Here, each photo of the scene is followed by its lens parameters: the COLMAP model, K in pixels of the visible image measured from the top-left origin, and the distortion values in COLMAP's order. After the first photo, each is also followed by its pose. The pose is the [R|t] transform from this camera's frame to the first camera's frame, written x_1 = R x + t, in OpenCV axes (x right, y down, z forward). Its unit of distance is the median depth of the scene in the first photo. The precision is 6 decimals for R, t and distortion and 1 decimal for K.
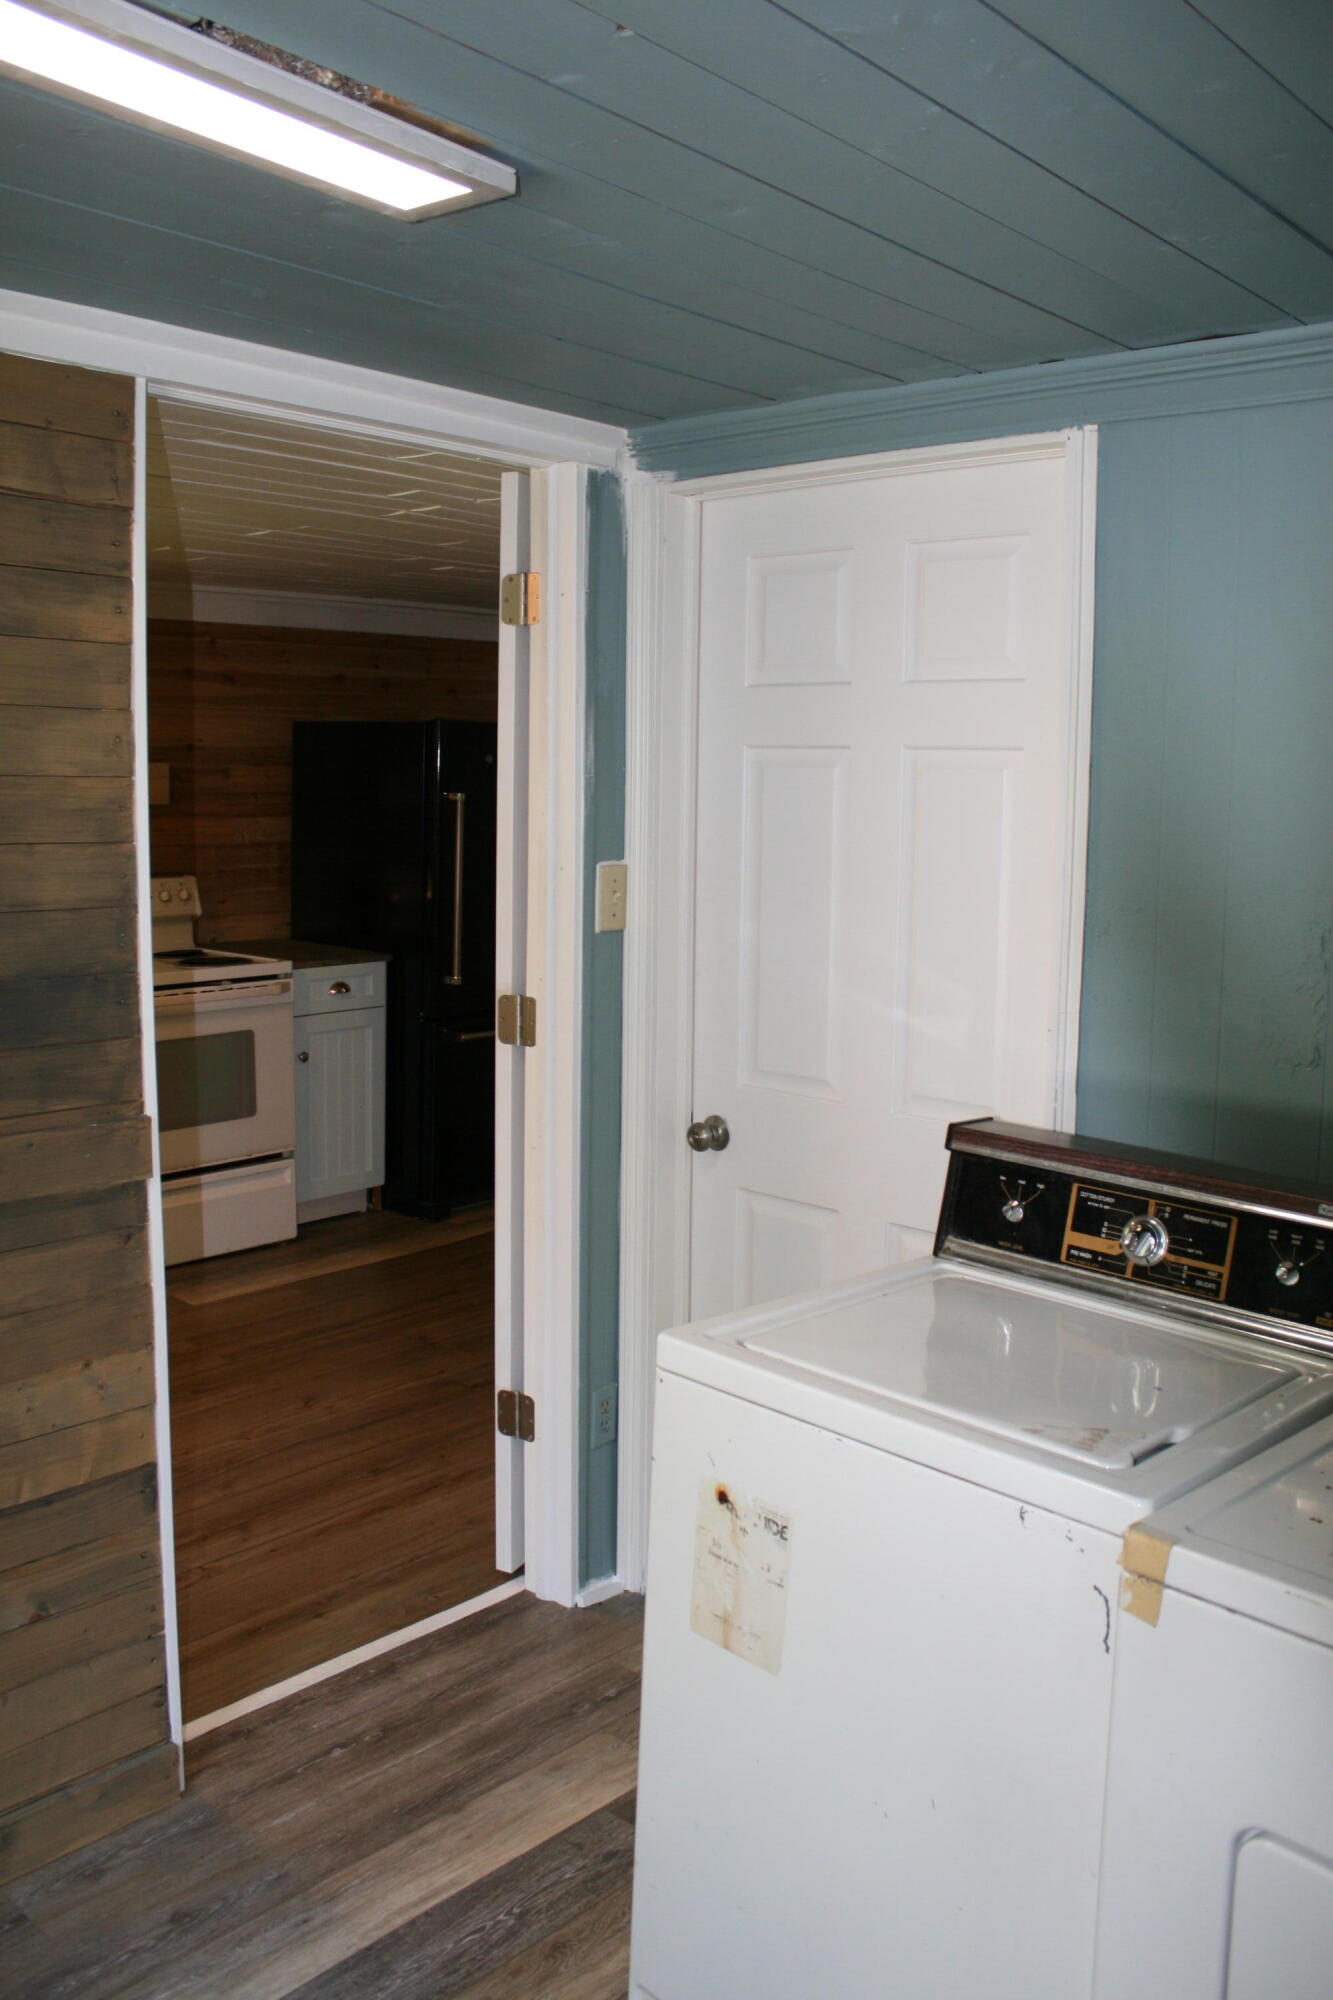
lens RADIAL K [[1686.2, 0, 666.5], [0, 1686.2, 1000.0], [0, 0, 1]] dist [-0.170581, 0.150927]
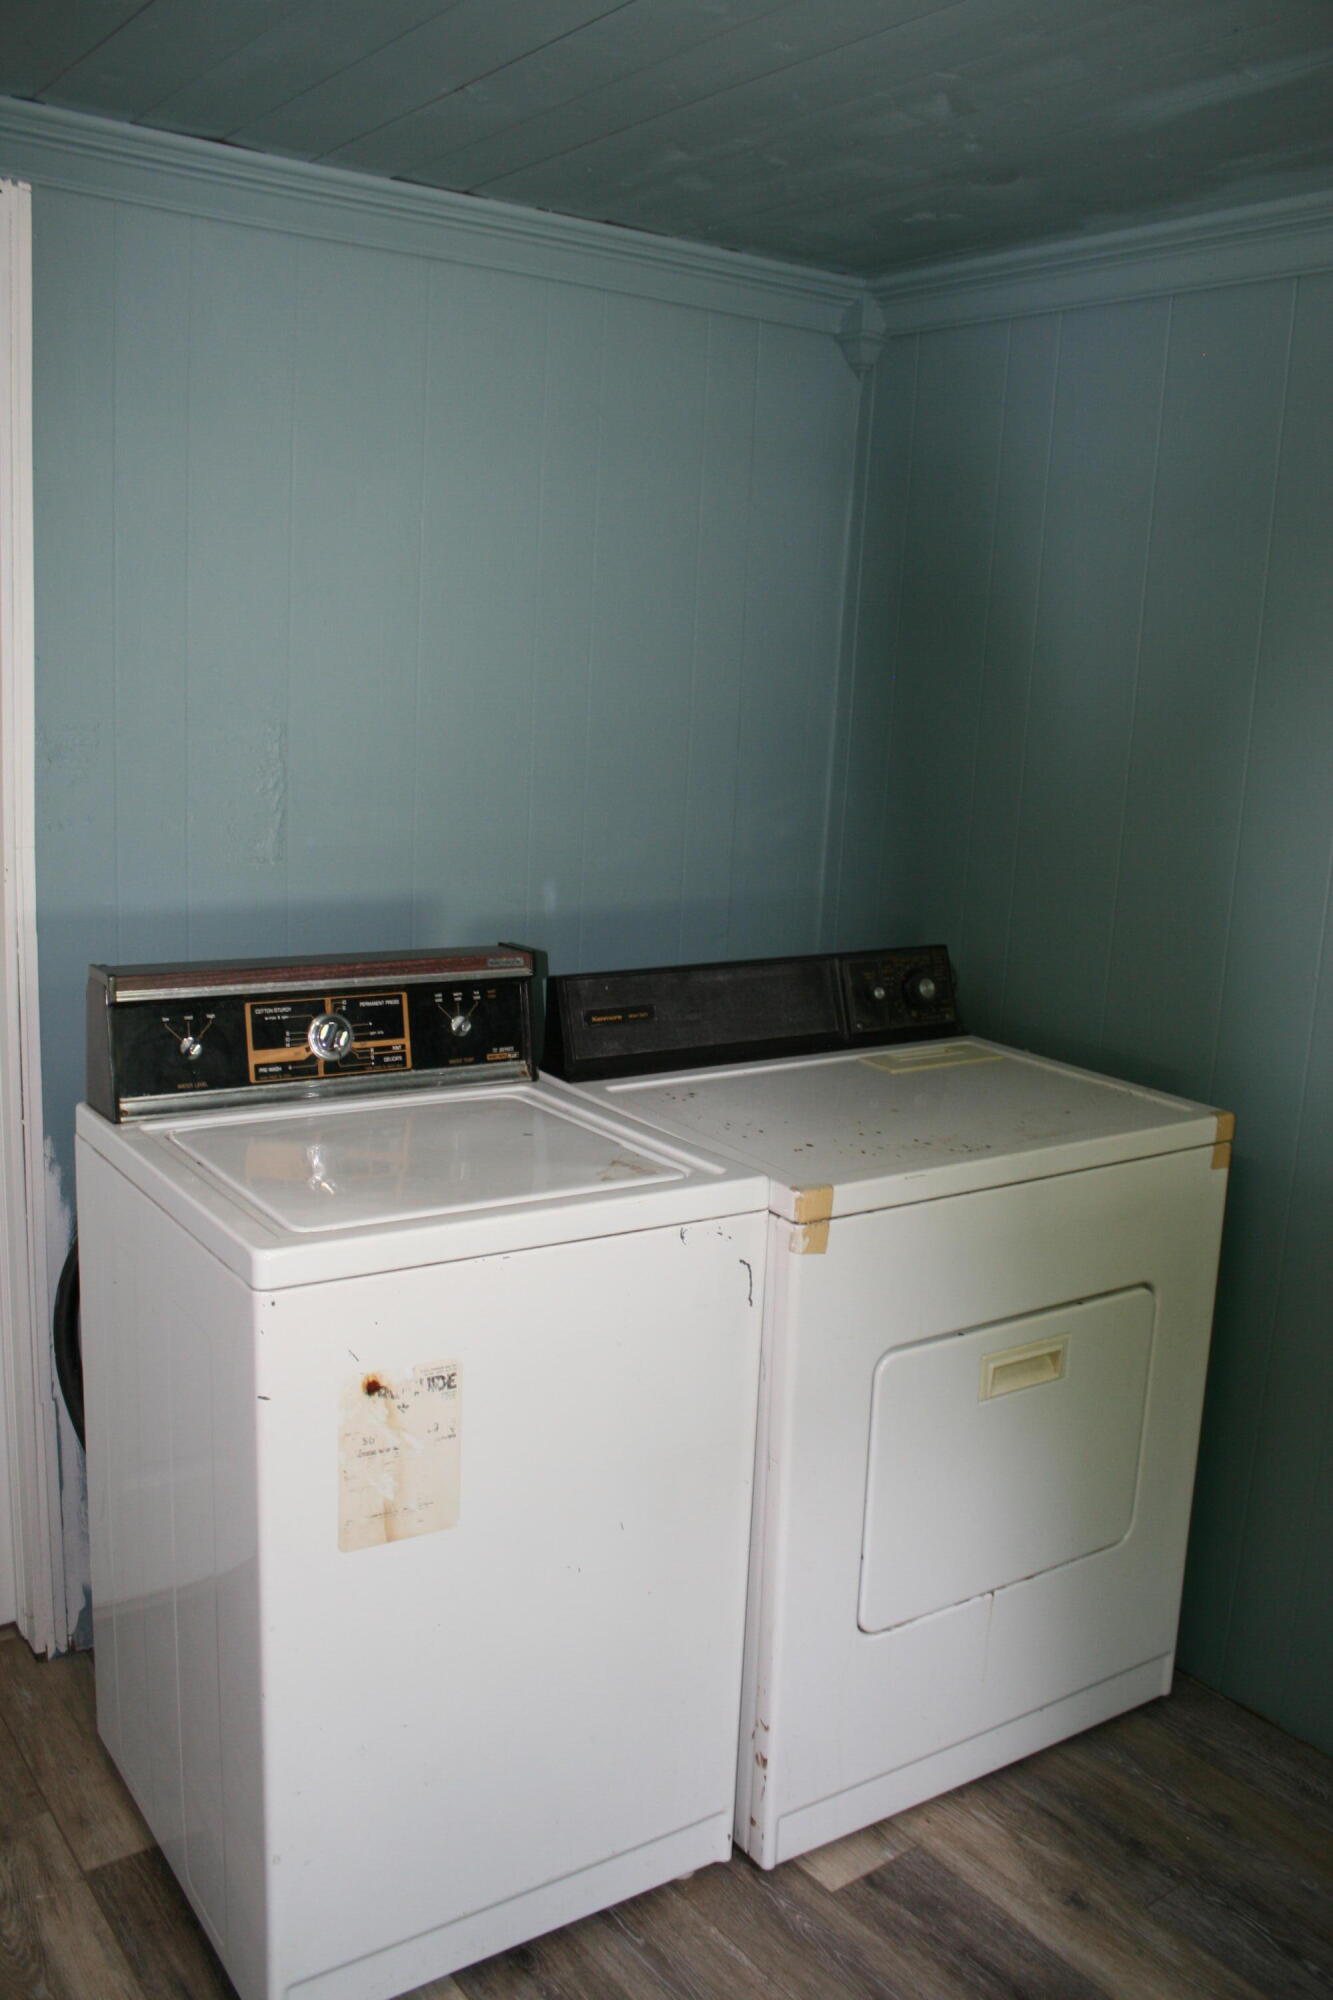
lens RADIAL K [[1686.2, 0, 666.5], [0, 1686.2, 1000.0], [0, 0, 1]] dist [-0.170581, 0.150927]
pose [[0.198342, -0.204945, 0.958466, -0.688417], [0.088998, 0.977620, 0.190624, -0.061695], [-0.976084, 0.047493, 0.212143, 0.573441]]
